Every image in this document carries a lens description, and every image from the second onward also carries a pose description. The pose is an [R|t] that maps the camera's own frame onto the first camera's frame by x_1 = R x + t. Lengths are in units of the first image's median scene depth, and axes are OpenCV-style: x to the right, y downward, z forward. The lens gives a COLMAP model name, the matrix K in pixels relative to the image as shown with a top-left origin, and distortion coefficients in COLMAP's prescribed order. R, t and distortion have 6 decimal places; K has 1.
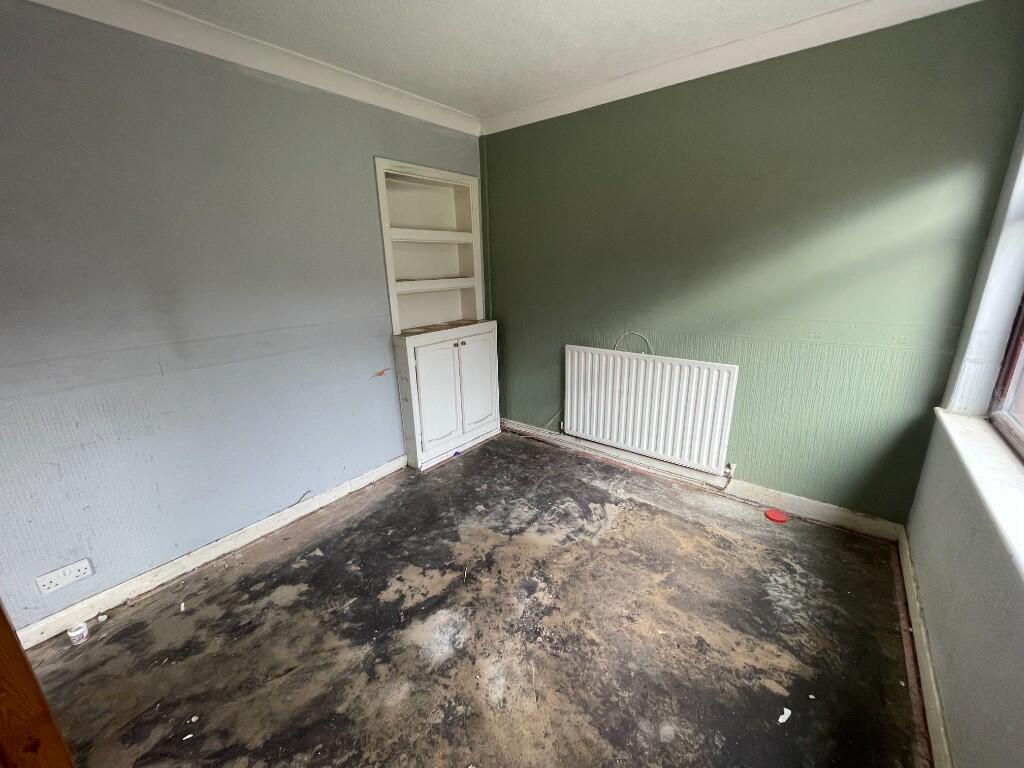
lens RADIAL K [[412.7, 0, 511.3], [0, 412.7, 378.8], [0, 0, 1]] dist [-0.003162, -0.000119]
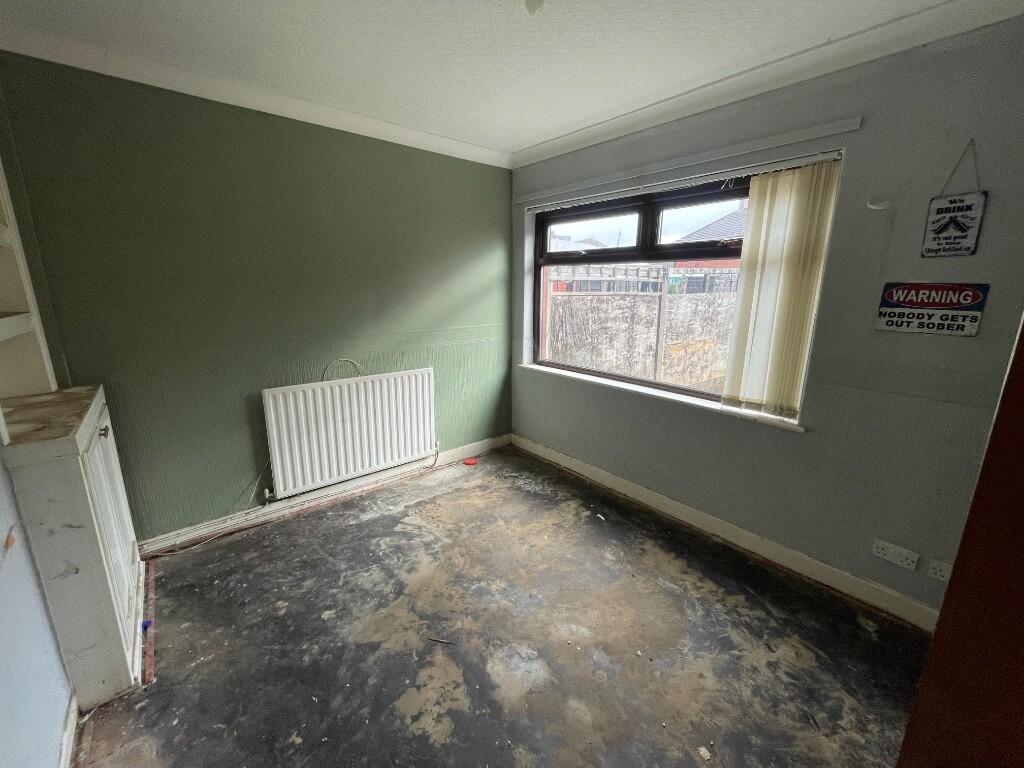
lens RADIAL K [[412.7, 0, 510.5], [0, 412.7, 383.8], [0, 0, 1]] dist [-0.003162, -0.000119]
pose [[0.193172, -0.201448, 0.960262, -0.674094], [0.259184, 0.954409, 0.148081, -0.109850], [-0.946313, 0.220279, 0.236577, 0.456045]]
